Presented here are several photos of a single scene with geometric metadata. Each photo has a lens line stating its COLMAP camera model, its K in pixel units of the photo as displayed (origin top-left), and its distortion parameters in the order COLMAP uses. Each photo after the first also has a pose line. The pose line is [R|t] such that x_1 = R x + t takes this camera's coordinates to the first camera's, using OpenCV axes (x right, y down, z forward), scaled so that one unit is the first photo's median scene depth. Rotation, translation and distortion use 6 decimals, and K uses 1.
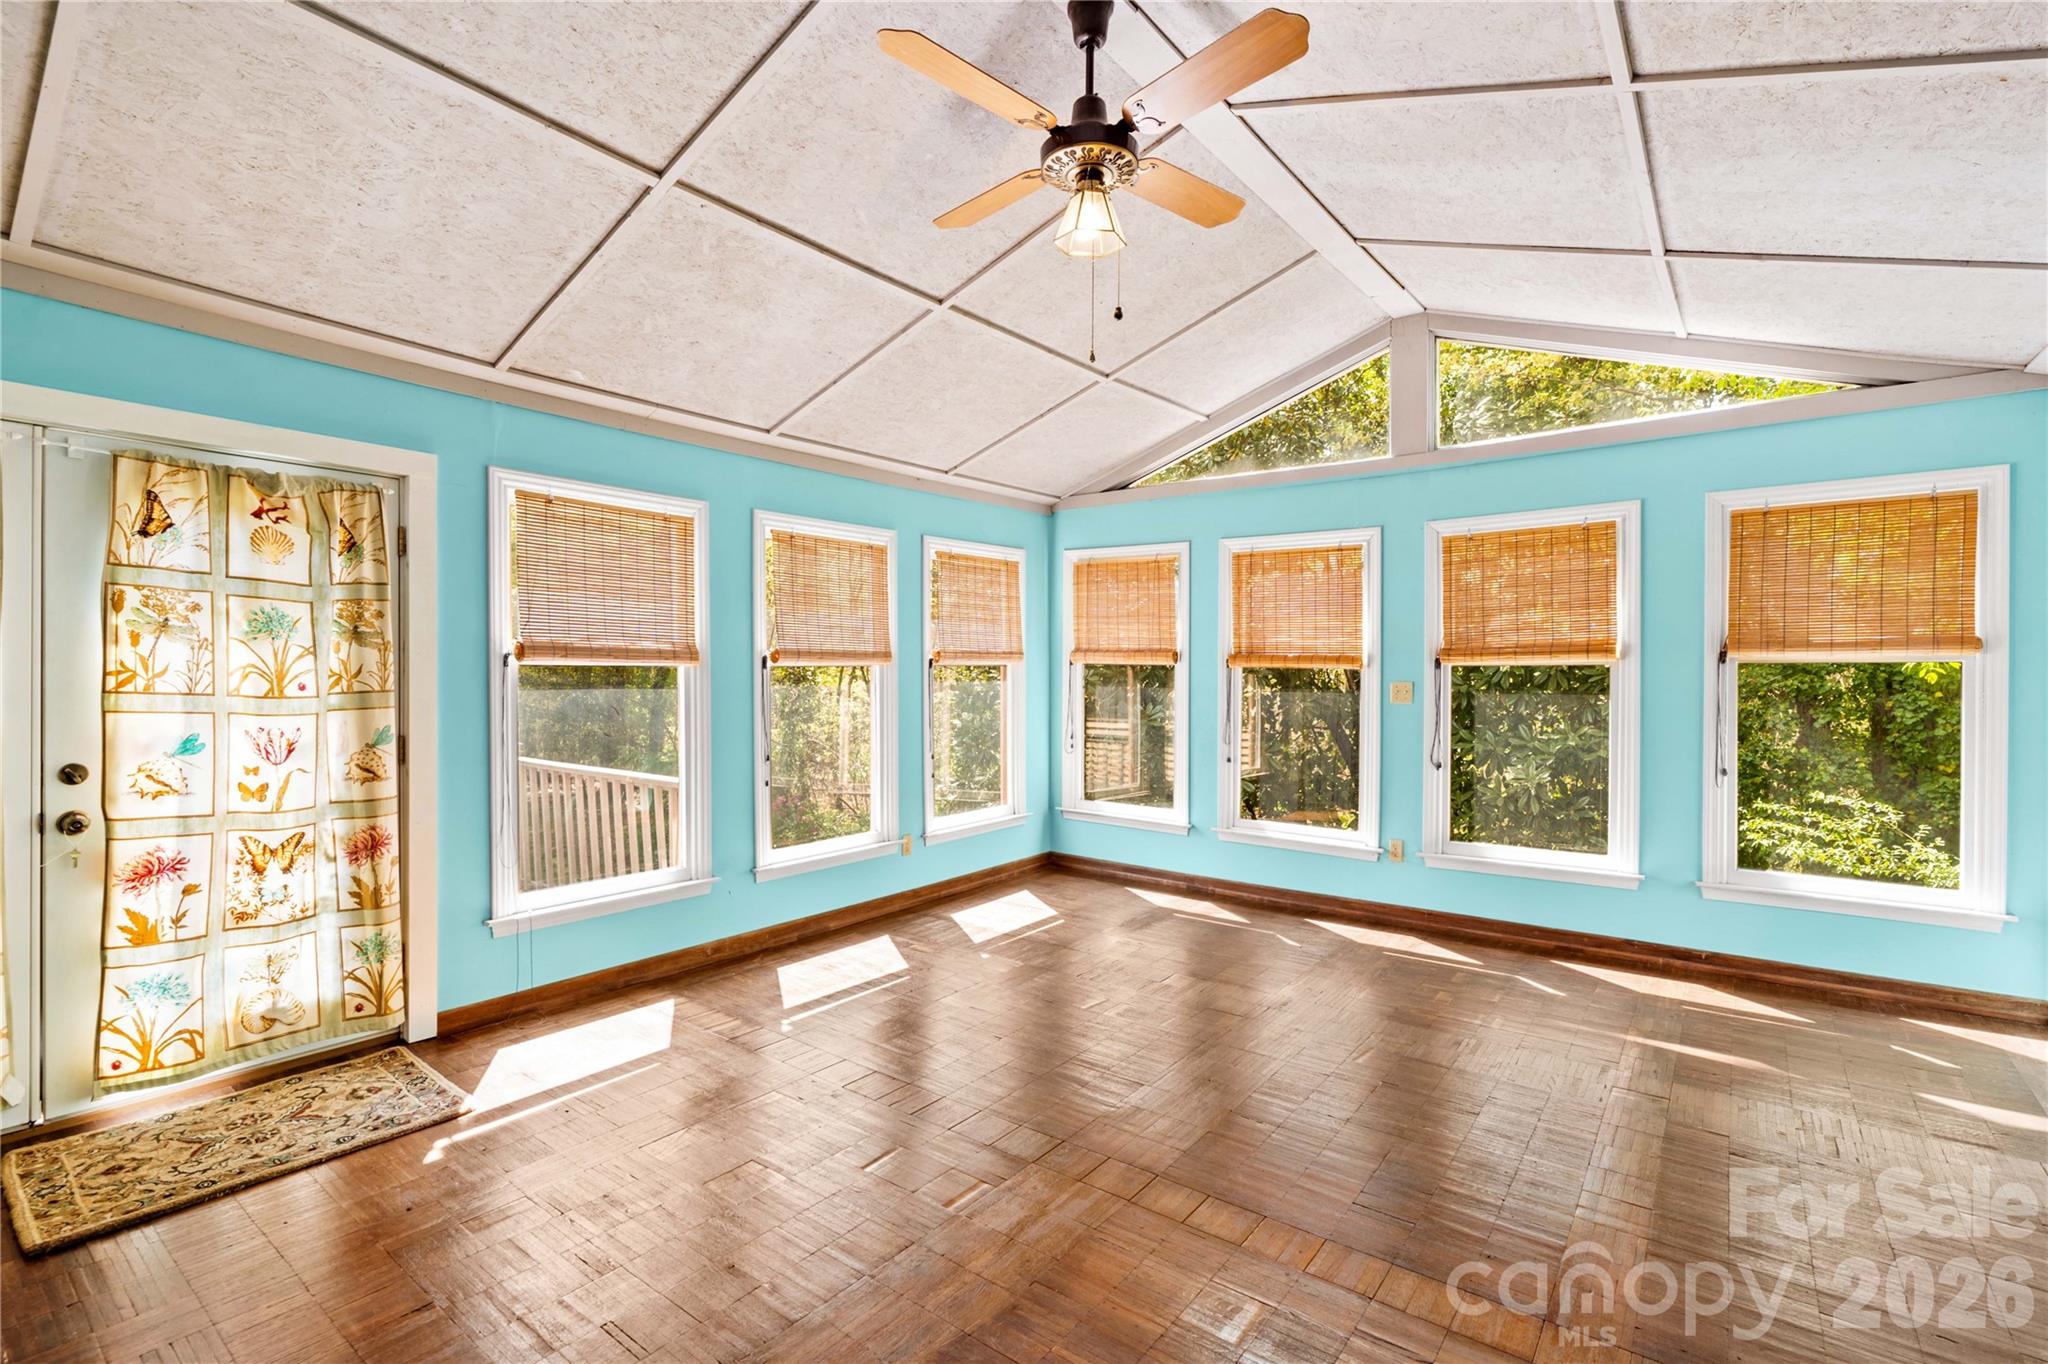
lens RADIAL K [[913.3, 0, 1025.9], [0, 913.3, 700.3], [0, 0, 1]] dist [-0.000951, -0.000120]
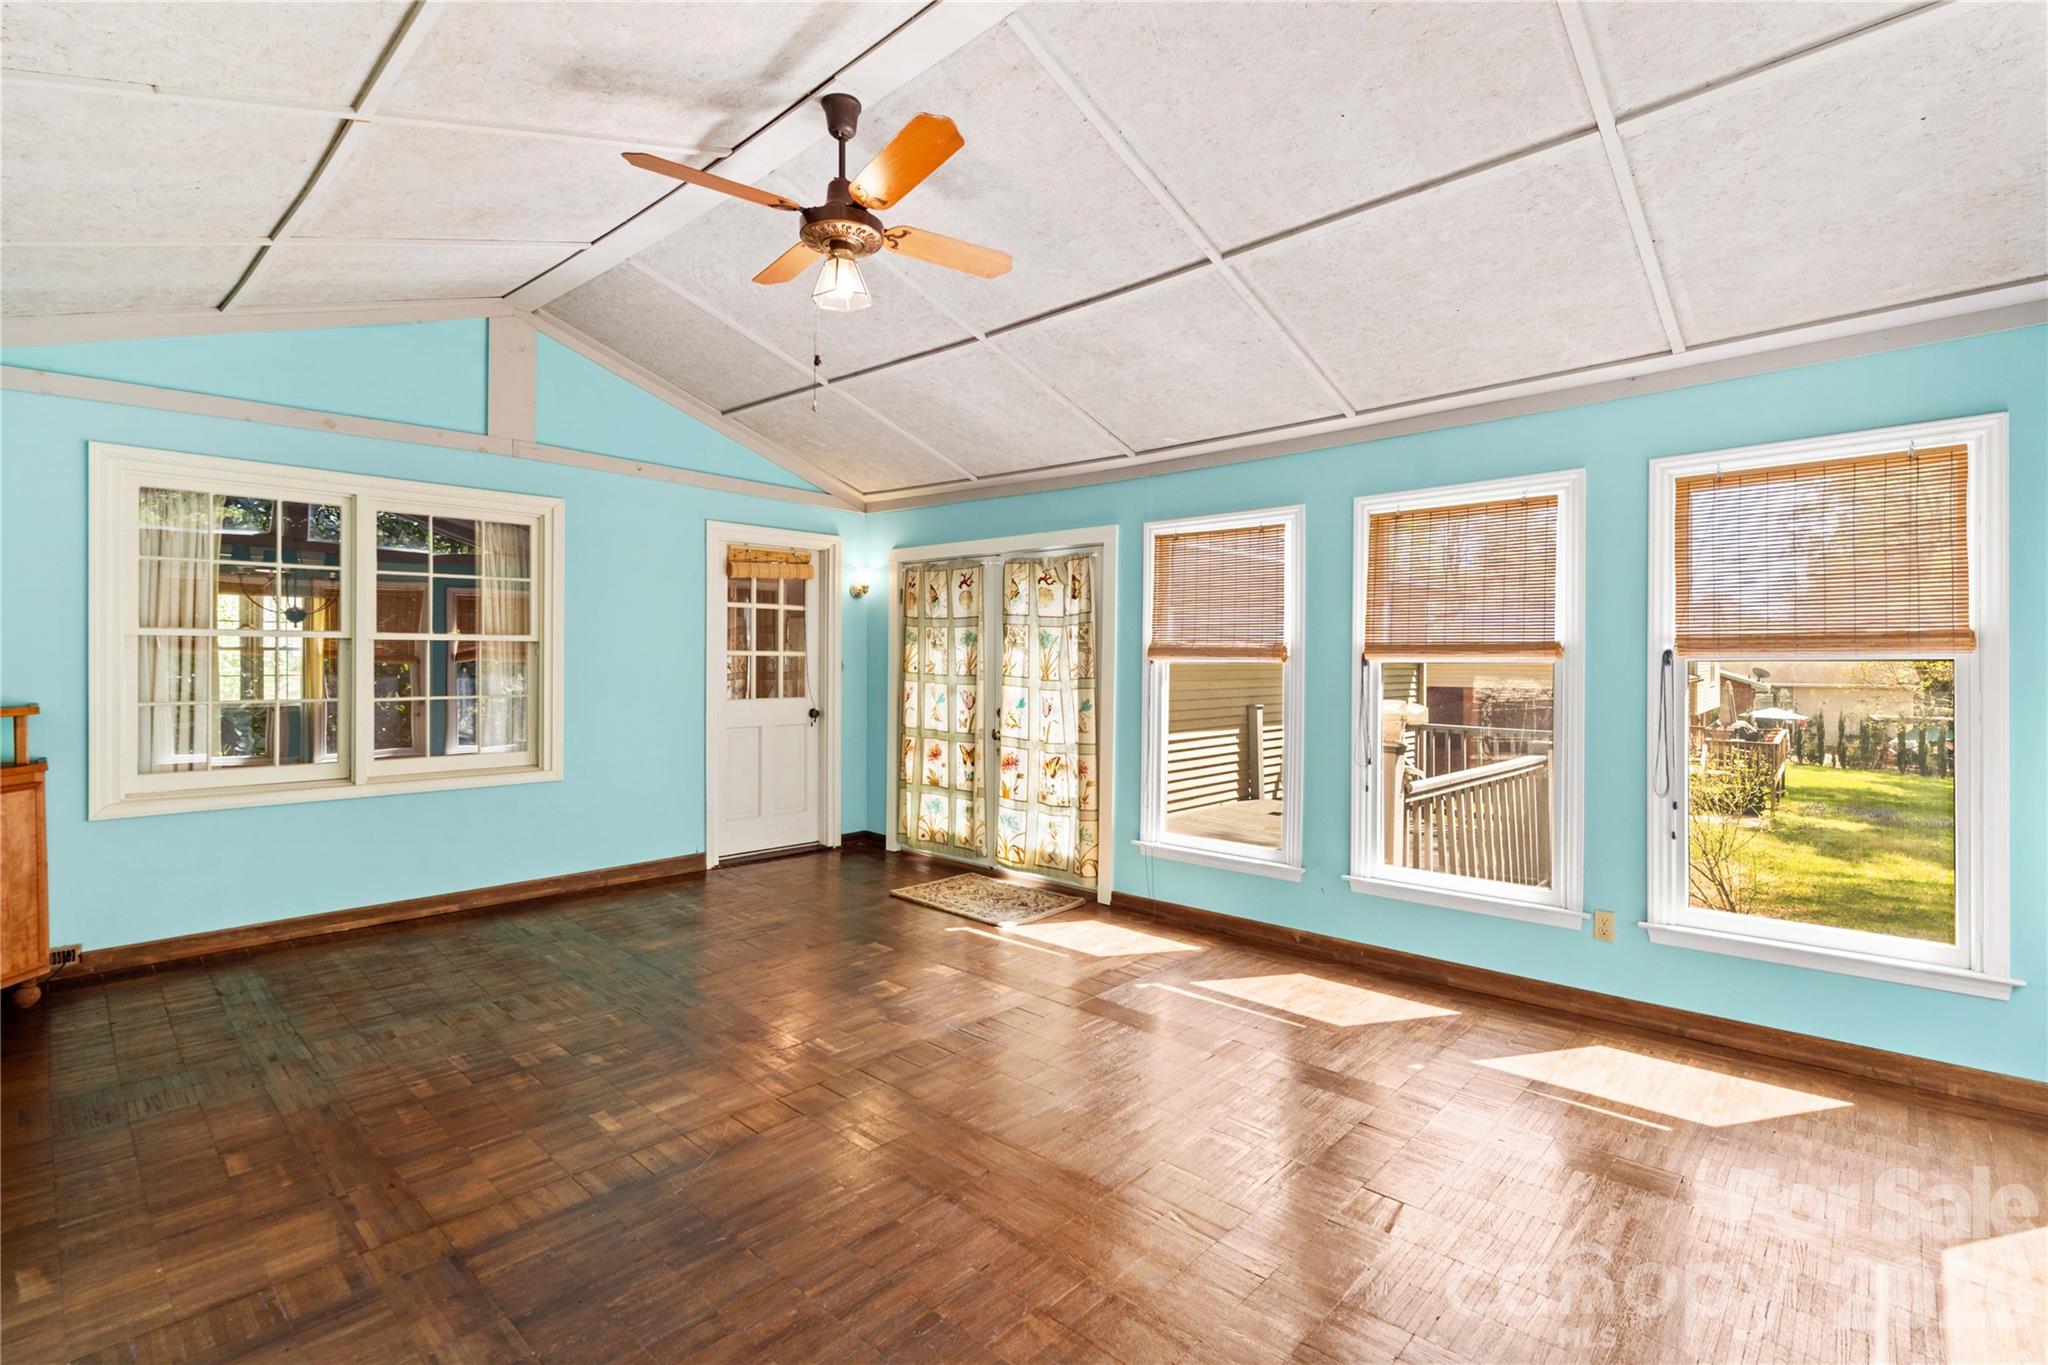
lens RADIAL K [[937.4, 0, 1024.0], [0, 937.4, 682.5], [0, 0, 1]] dist [-0.001232, -0.000057]
pose [[-0.075941, 0.021125, -0.996889, 0.957628], [-0.034645, 0.999116, 0.023812, -0.038028], [0.996510, 0.036346, -0.075141, 1.001151]]
